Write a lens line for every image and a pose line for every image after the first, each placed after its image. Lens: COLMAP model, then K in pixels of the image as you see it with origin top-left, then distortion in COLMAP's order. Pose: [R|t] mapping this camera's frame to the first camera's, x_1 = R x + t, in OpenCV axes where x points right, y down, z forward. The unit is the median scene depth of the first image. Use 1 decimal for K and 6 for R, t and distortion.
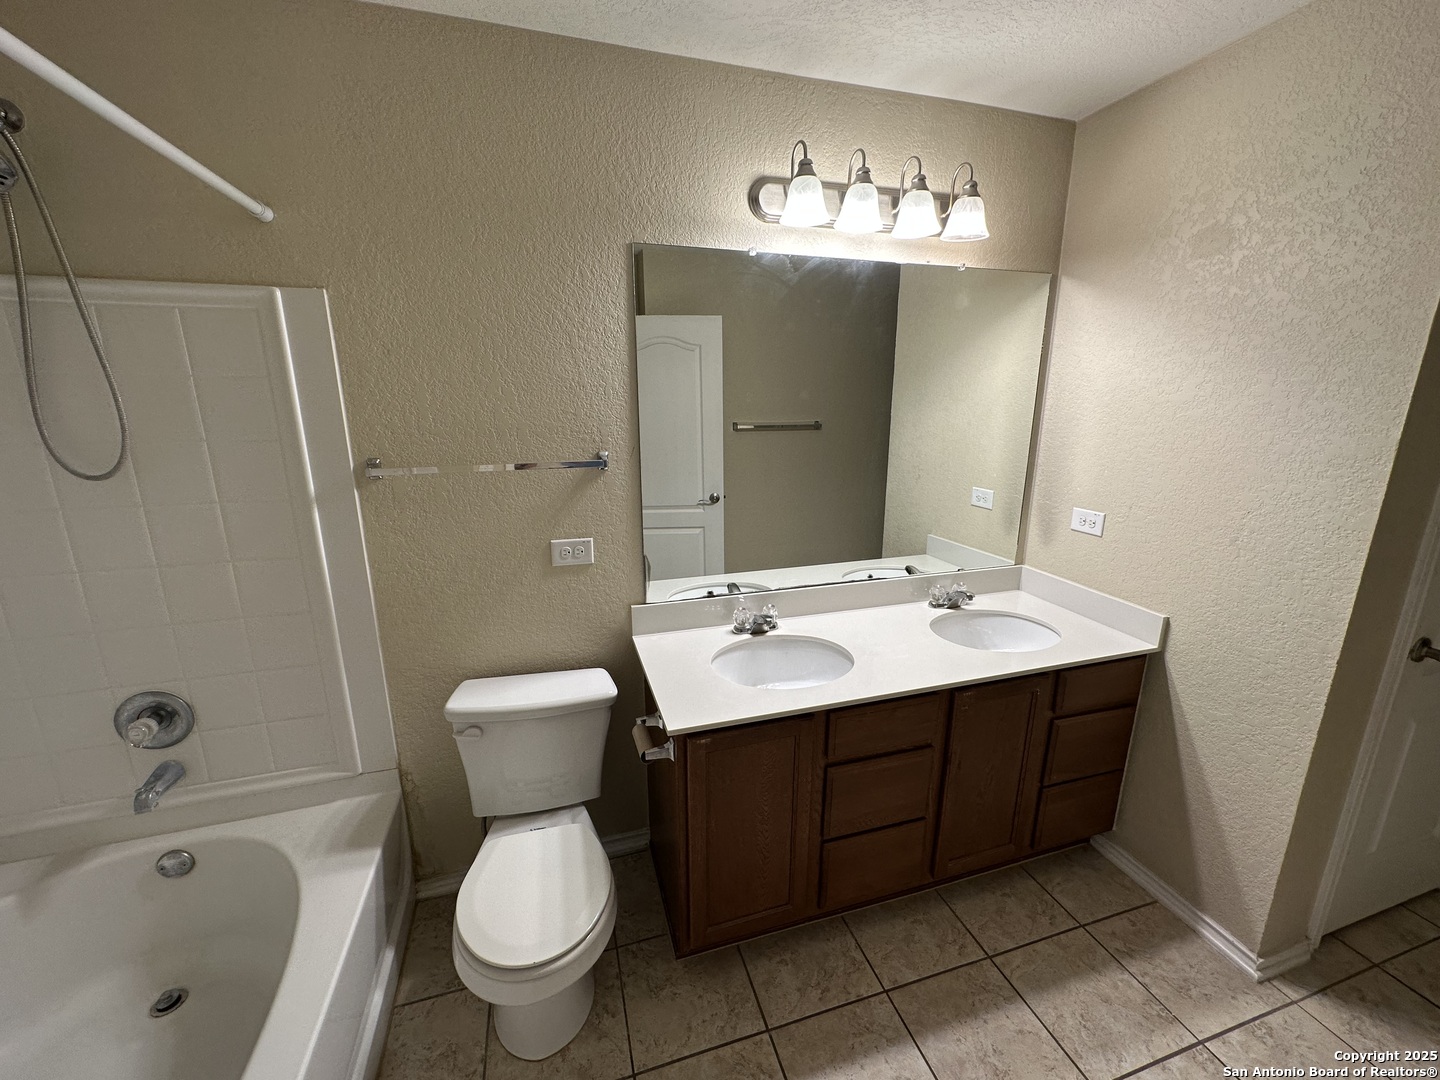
lens RADIAL K [[573.0, 0, 720.0], [0, 573.0, 540.6], [0, 0, 1]] dist [-0.003840, 0.000840]
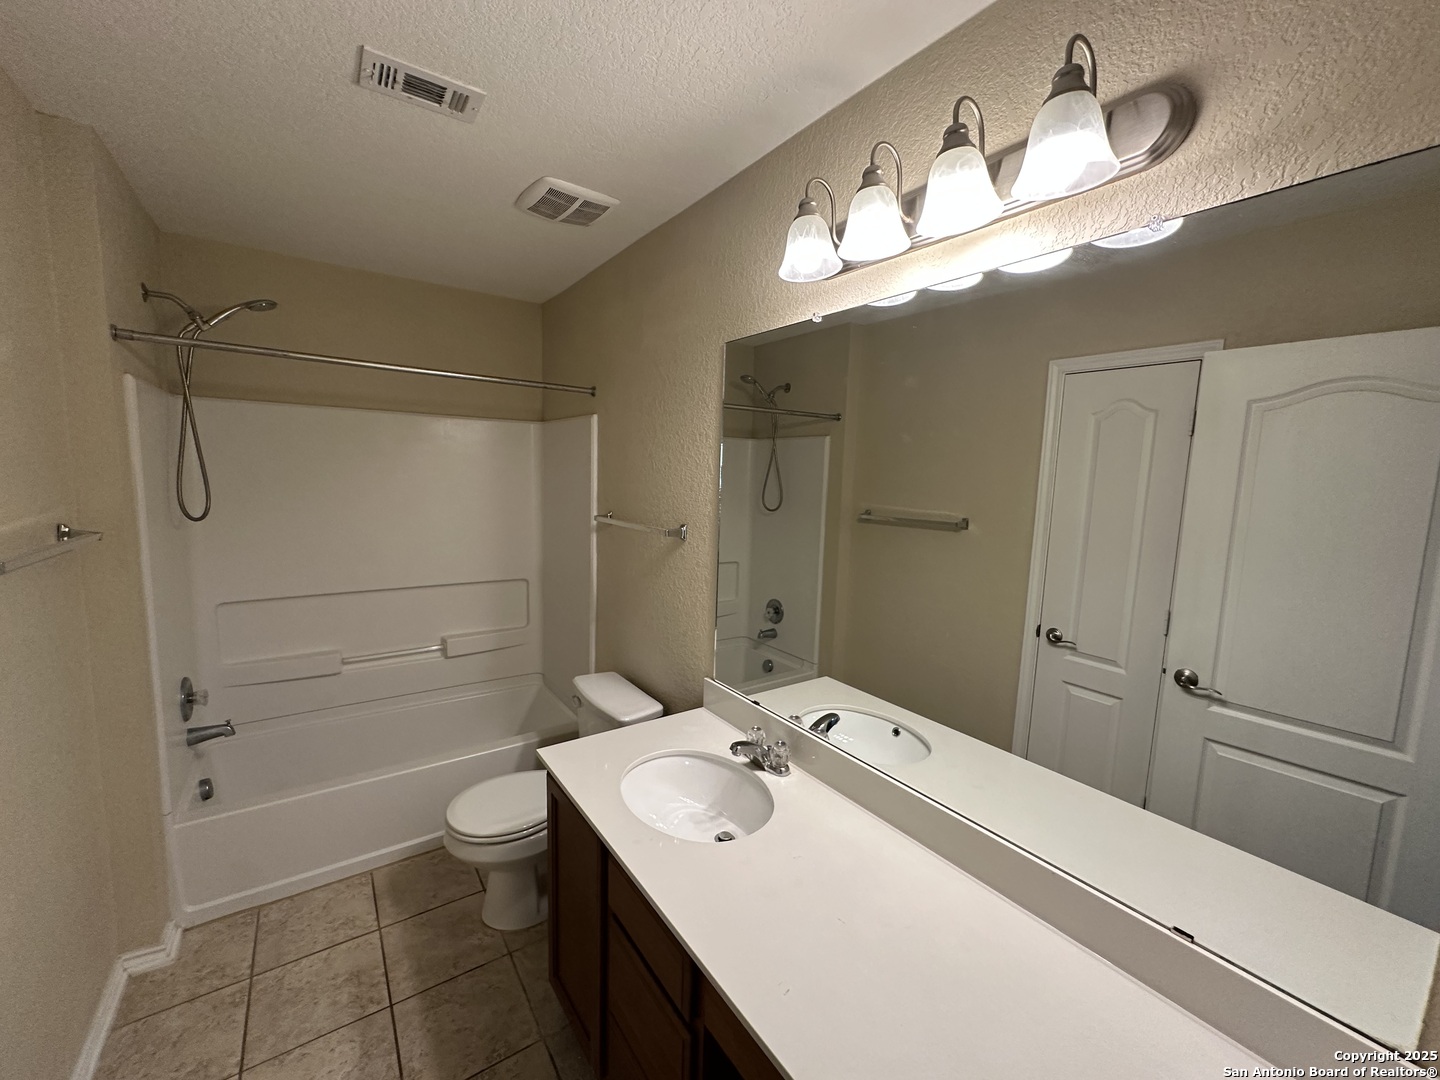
lens RADIAL K [[573.0, 0, 720.9], [0, 573.0, 537.2], [0, 0, 1]] dist [-0.003840, 0.000840]
pose [[0.320328, 0.121879, -0.939433, 0.848319], [-0.257770, 0.965484, 0.037364, -0.186982], [0.911561, 0.230189, 0.340689, 0.659887]]
